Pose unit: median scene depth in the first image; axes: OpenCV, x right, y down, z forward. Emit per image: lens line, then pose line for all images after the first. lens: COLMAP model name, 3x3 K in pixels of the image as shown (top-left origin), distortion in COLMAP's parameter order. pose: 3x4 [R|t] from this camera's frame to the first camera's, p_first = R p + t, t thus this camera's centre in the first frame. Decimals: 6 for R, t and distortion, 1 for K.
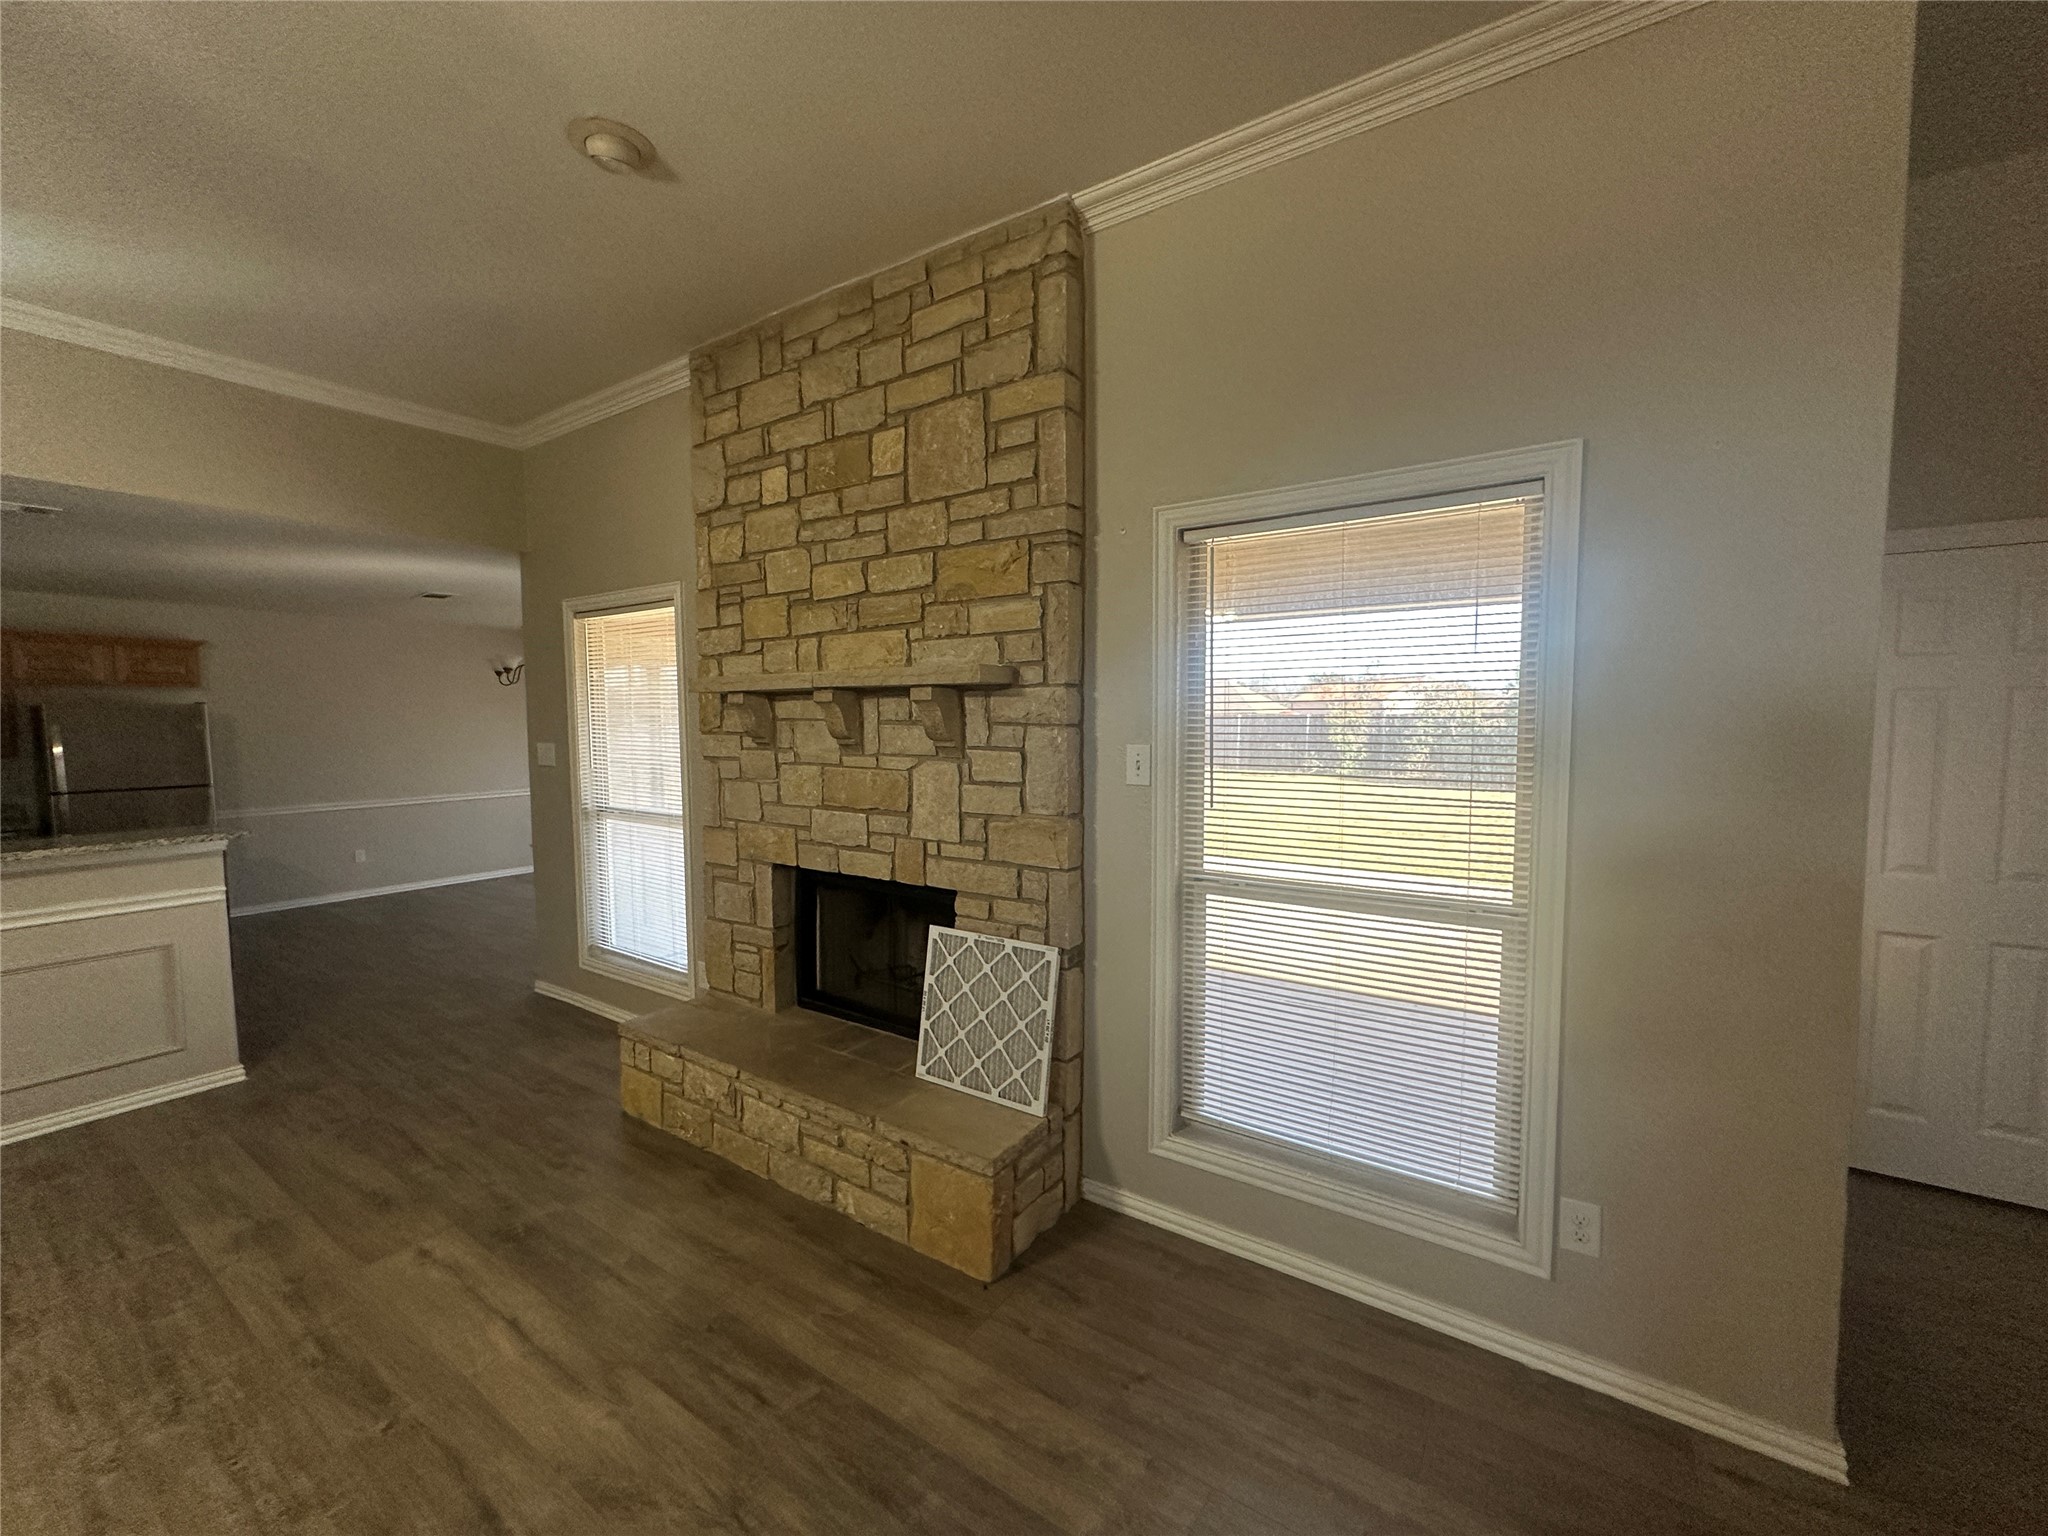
lens RADIAL K [[822.3, 0, 1023.3], [0, 822.3, 768.9], [0, 0, 1]] dist [0.000279, 0.000713]
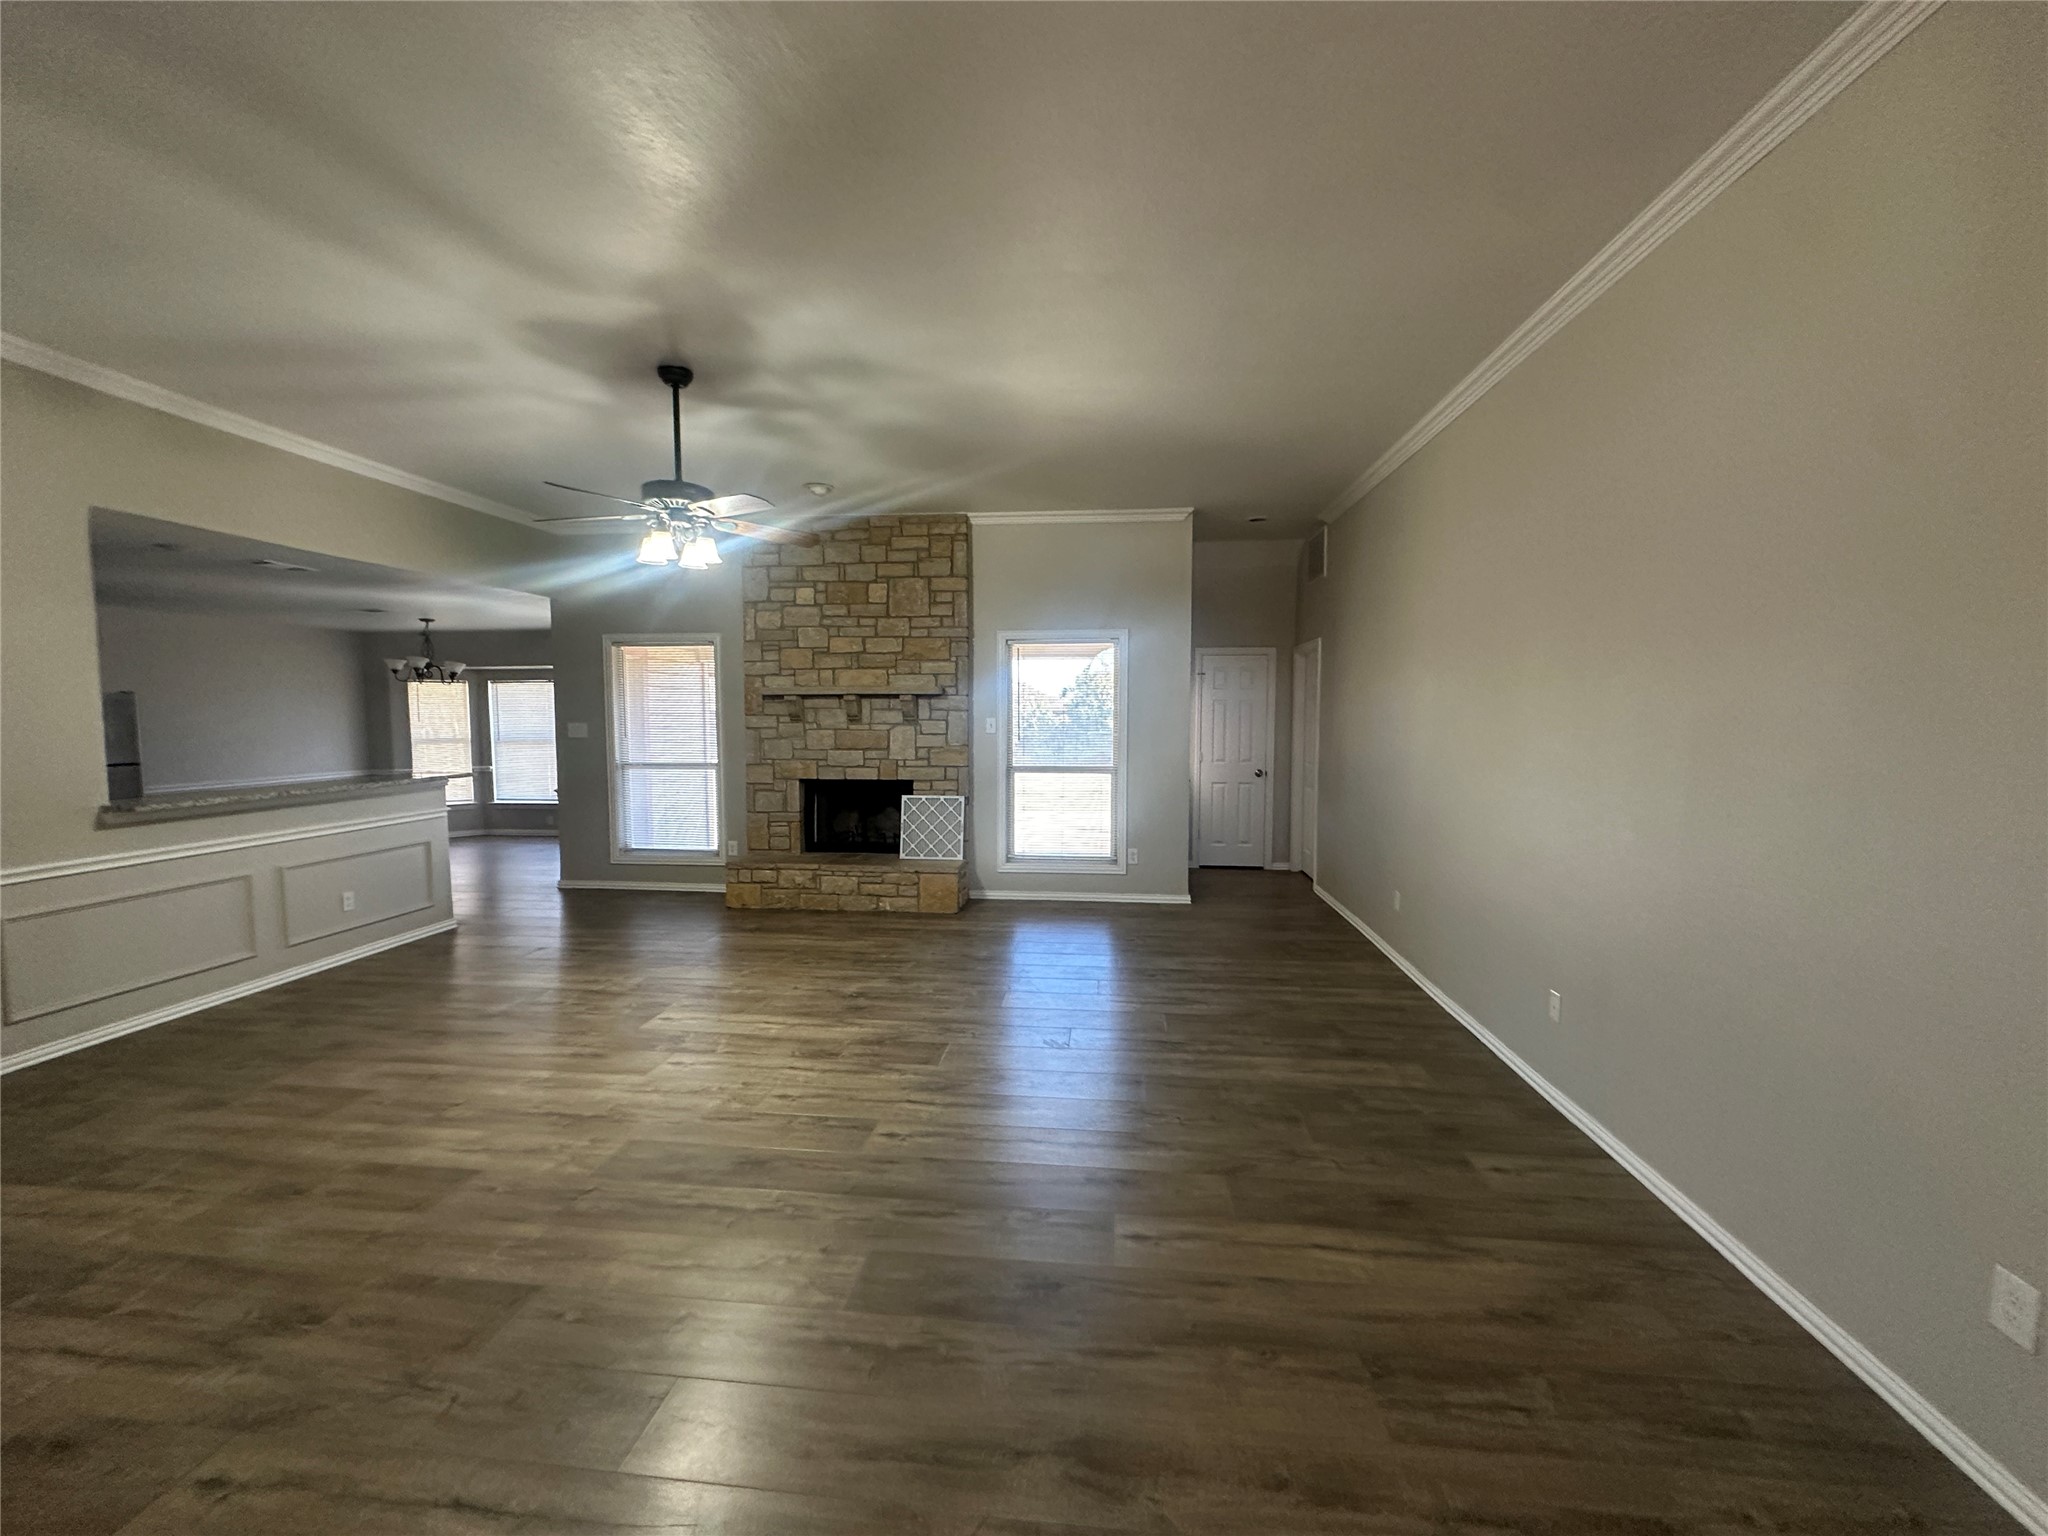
lens RADIAL K [[822.3, 0, 1025.1], [0, 822.3, 769.2], [0, 0, 1]] dist [0.000279, 0.000713]
pose [[0.880775, -0.027519, 0.472735, -0.913281], [0.025670, 0.999617, 0.010363, 0.099250], [-0.472839, 0.003008, 0.881144, -1.244195]]
